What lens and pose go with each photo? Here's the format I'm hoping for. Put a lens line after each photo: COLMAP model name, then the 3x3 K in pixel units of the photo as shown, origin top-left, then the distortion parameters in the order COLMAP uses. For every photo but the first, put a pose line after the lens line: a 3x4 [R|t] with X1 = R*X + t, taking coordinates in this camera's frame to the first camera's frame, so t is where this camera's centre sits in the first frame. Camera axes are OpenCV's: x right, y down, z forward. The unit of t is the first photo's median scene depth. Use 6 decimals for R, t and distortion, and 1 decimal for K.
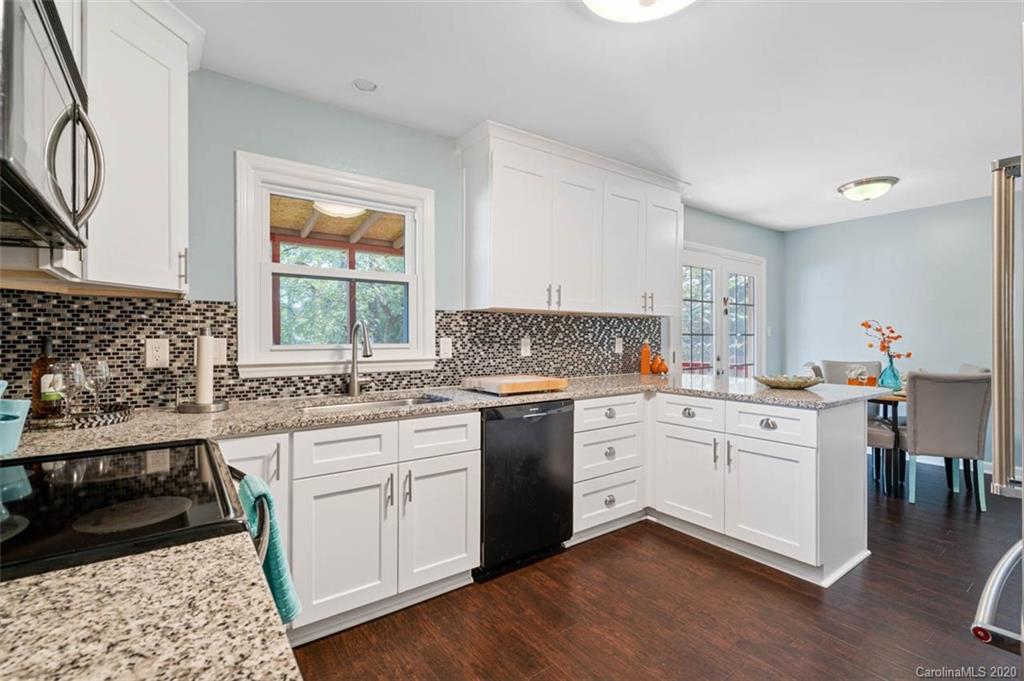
lens RADIAL K [[474.1, 0, 508.2], [0, 474.1, 345.4], [0, 0, 1]] dist [-0.002268, -0.000148]
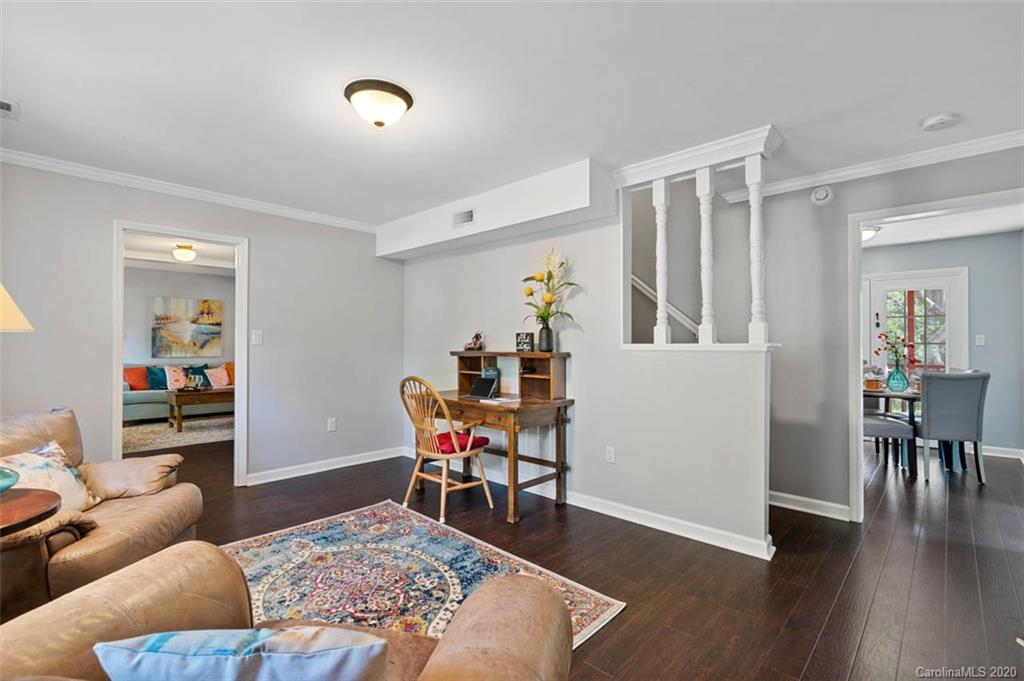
lens RADIAL K [[474.1, 0, 508.2], [0, 474.1, 345.4], [0, 0, 1]] dist [-0.002268, -0.000148]
pose [[0.194157, 0.001075, -0.980970, 2.105338], [-0.018299, 0.999829, -0.002526, 0.005993], [0.980800, 0.018441, 0.194144, -0.276358]]
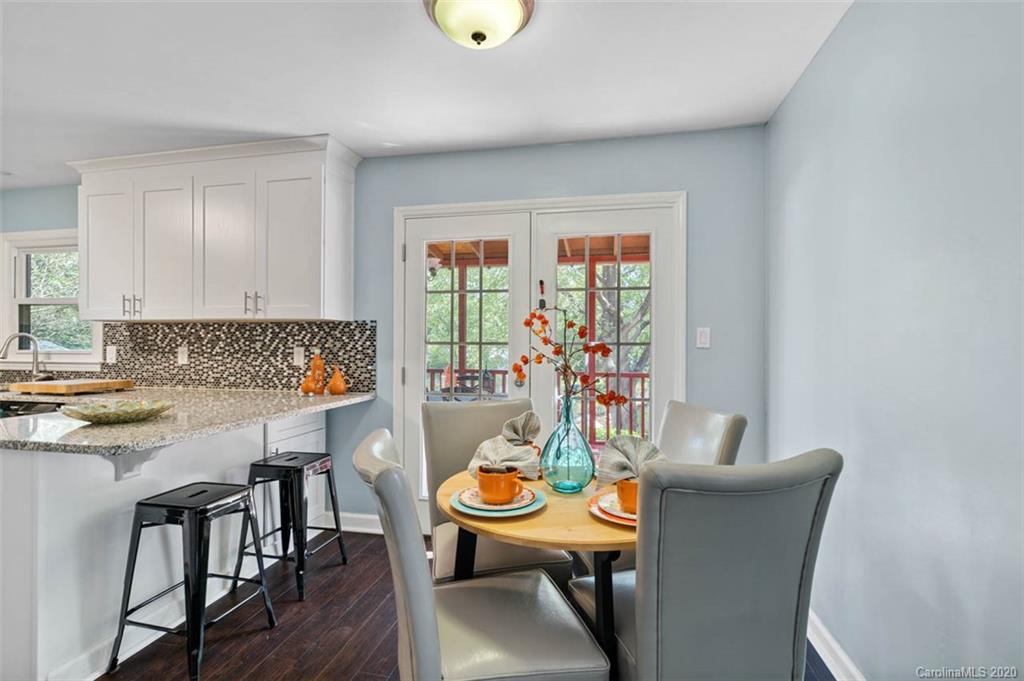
lens RADIAL K [[474.1, 0, 508.2], [0, 474.1, 345.4], [0, 0, 1]] dist [-0.002268, -0.000148]
pose [[0.666844, -0.000757, -0.745197, 1.232429], [-0.018047, 0.999690, -0.017165, -0.012652], [0.744979, 0.024895, 0.666623, 0.806141]]
